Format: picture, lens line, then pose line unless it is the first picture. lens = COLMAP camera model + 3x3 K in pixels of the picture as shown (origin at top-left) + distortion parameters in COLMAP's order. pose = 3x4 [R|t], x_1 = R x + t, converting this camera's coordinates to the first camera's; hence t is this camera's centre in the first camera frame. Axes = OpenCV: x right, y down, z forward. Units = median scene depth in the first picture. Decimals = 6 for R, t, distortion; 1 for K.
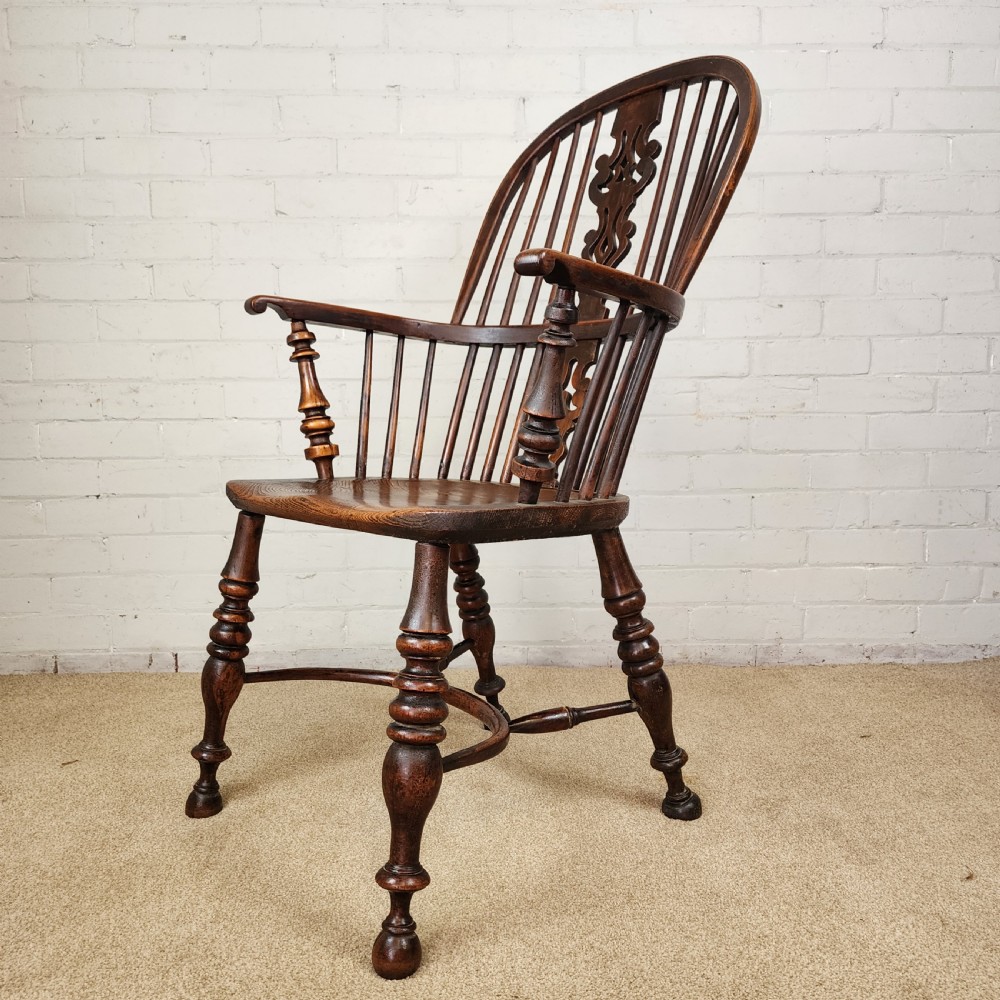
lens RADIAL K [[902.0, 0, 500.1], [0, 902.0, 506.9], [0, 0, 1]] dist [0.070342, -0.070077]
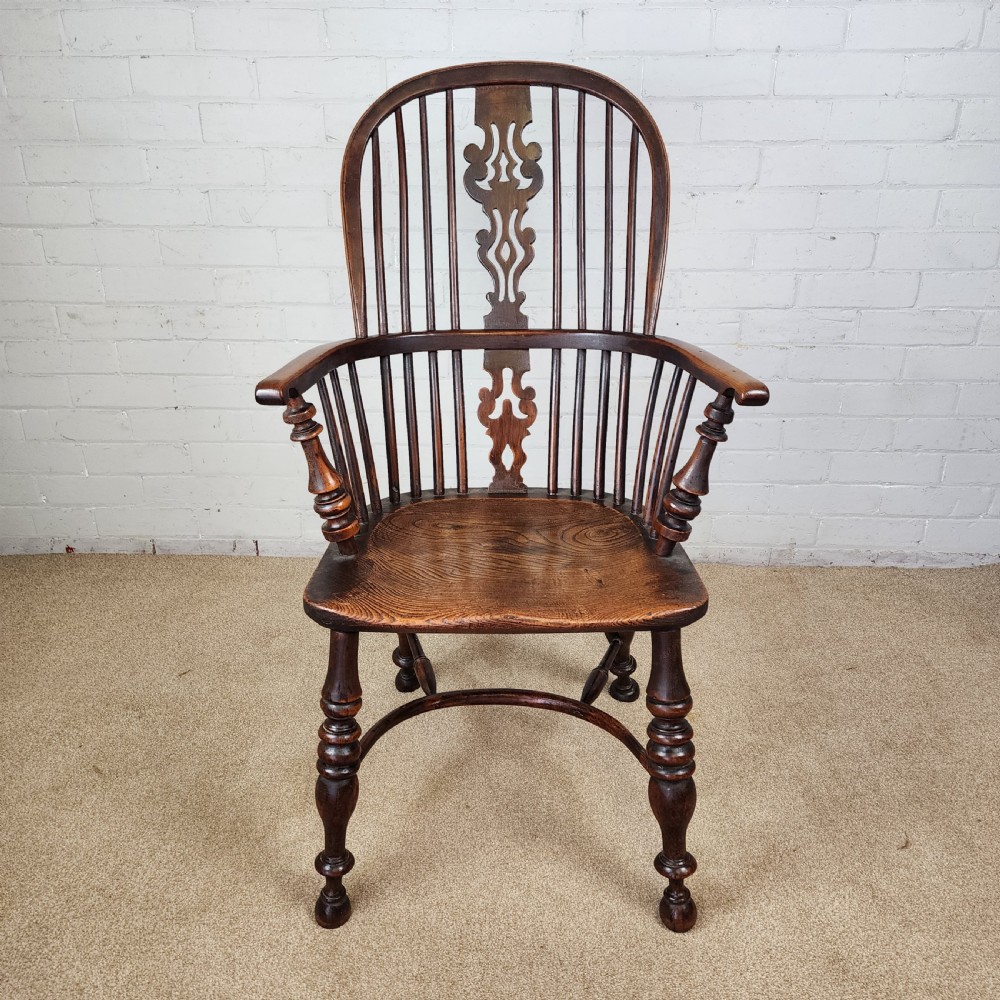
lens RADIAL K [[900.5, 0, 496.8], [0, 900.5, 488.3], [0, 0, 1]] dist [0.074330, -0.074219]
pose [[0.998544, 0.030778, -0.044307, -0.005466], [-0.015659, 0.951285, 0.307914, -0.263404], [0.051626, -0.306772, 0.950382, -0.045881]]
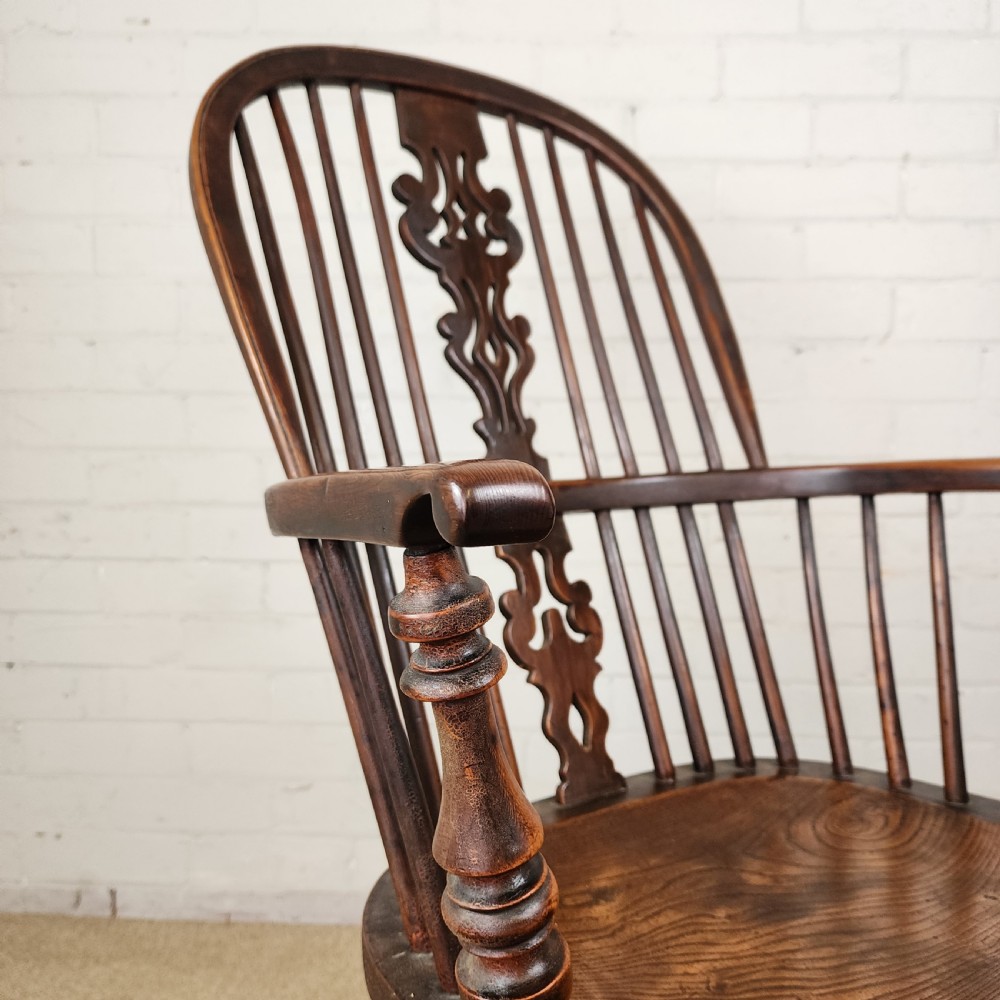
lens RADIAL K [[926.7, 0, 510.8], [0, 926.7, 501.1], [0, 0, 1]] dist [0.060990, -0.084017]
pose [[0.998467, 0.024514, -0.049625, -0.023072], [-0.025524, 0.999478, -0.019819, -0.134517], [0.049113, 0.021056, 0.998571, 0.297814]]
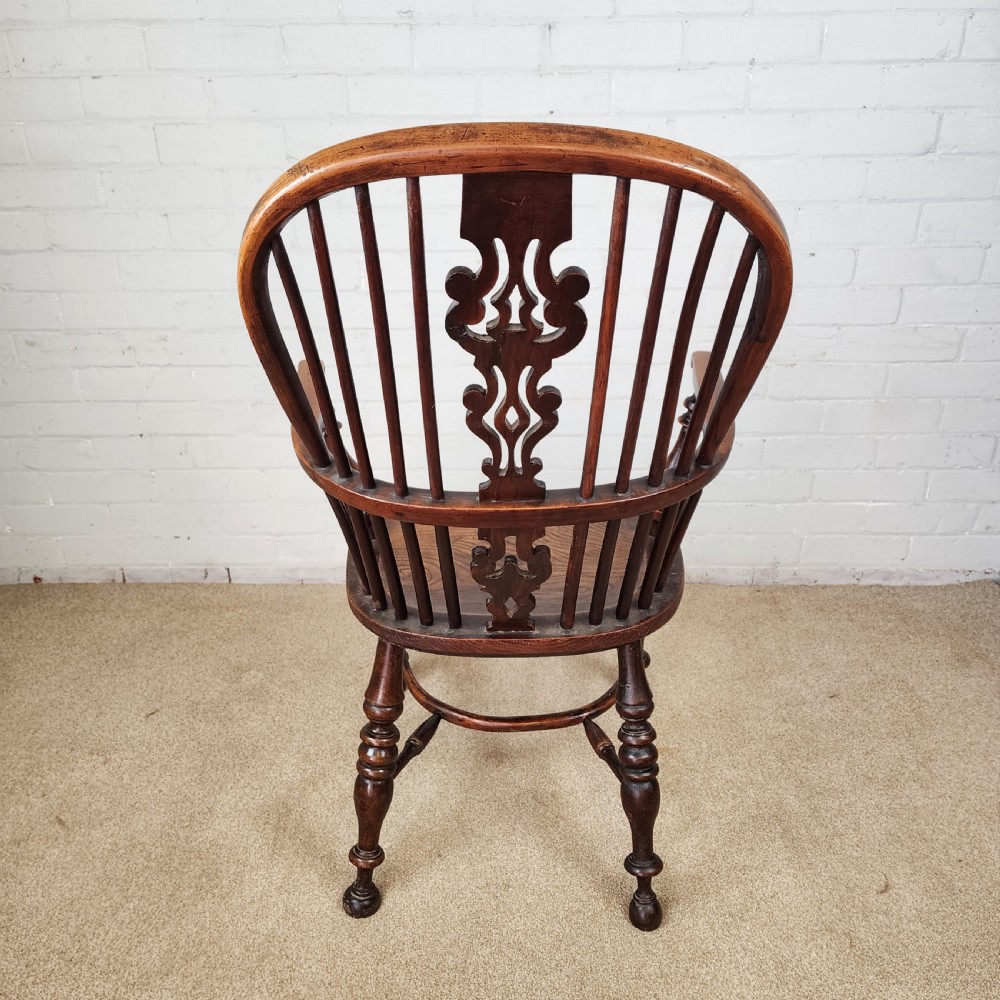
lens RADIAL K [[906.7, 0, 498.3], [0, 906.7, 493.7], [0, 0, 1]] dist [0.065395, -0.066825]
pose [[0.999136, 0.016574, -0.038115, 0.016967], [-0.003094, 0.944161, 0.329469, -0.302180], [0.041448, -0.329066, 0.943397, -0.011352]]
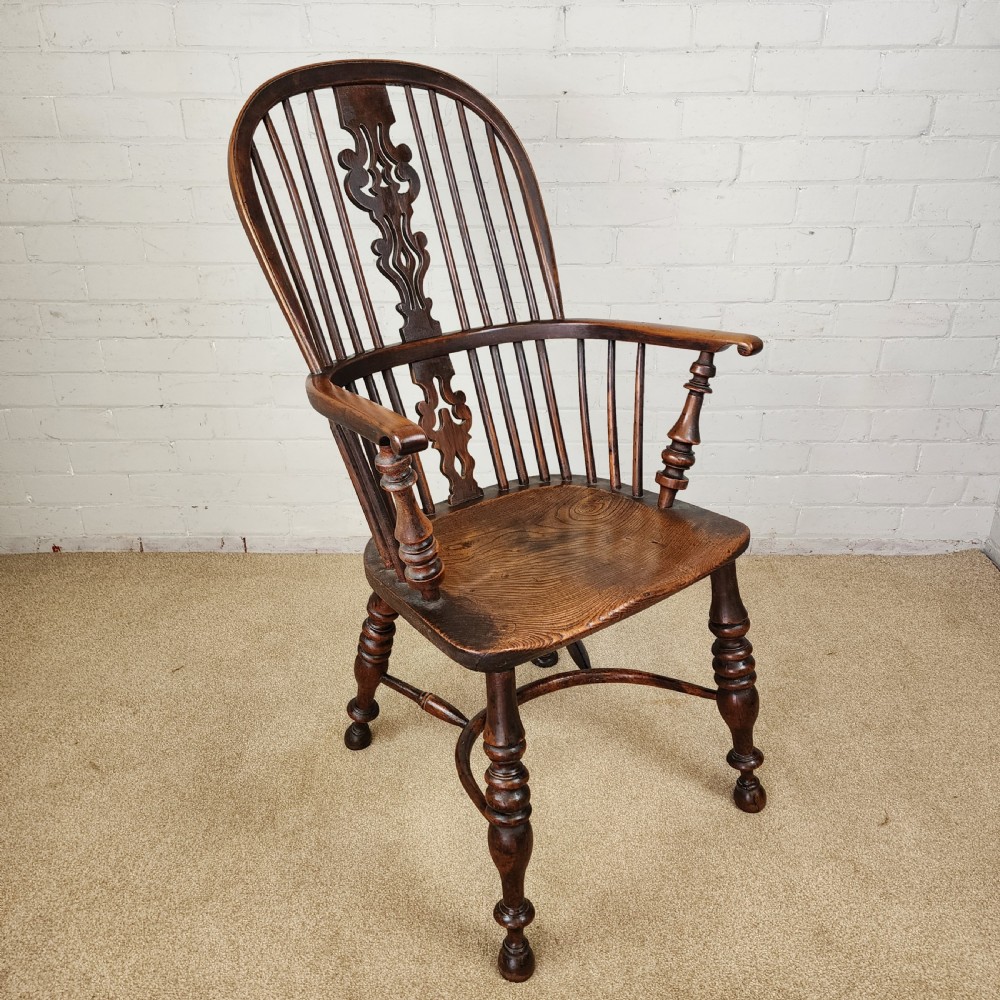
lens RADIAL K [[900.5, 0, 498.8], [0, 900.5, 498.8], [0, 0, 1]] dist [0.073620, -0.074023]
pose [[0.999663, 0.019179, -0.017498, -0.015639], [-0.012444, 0.945501, 0.325382, -0.268076], [0.022785, -0.325055, 0.945421, -0.058691]]
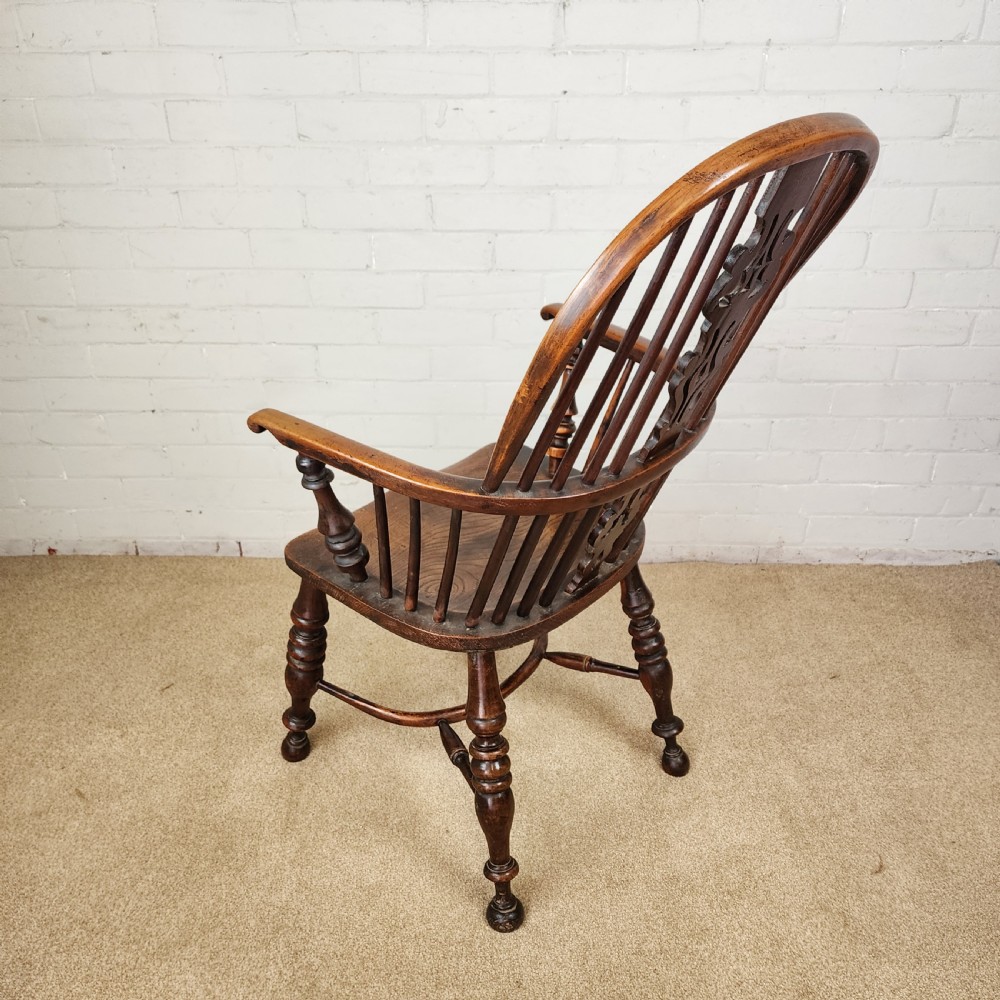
lens RADIAL K [[906.1, 0, 501.1], [0, 906.1, 489.4], [0, 0, 1]] dist [0.066177, -0.068368]
pose [[0.998784, 0.027624, -0.040827, 0.013831], [-0.010517, 0.928575, 0.370996, -0.331303], [0.048160, -0.370116, 0.927736, -0.010849]]
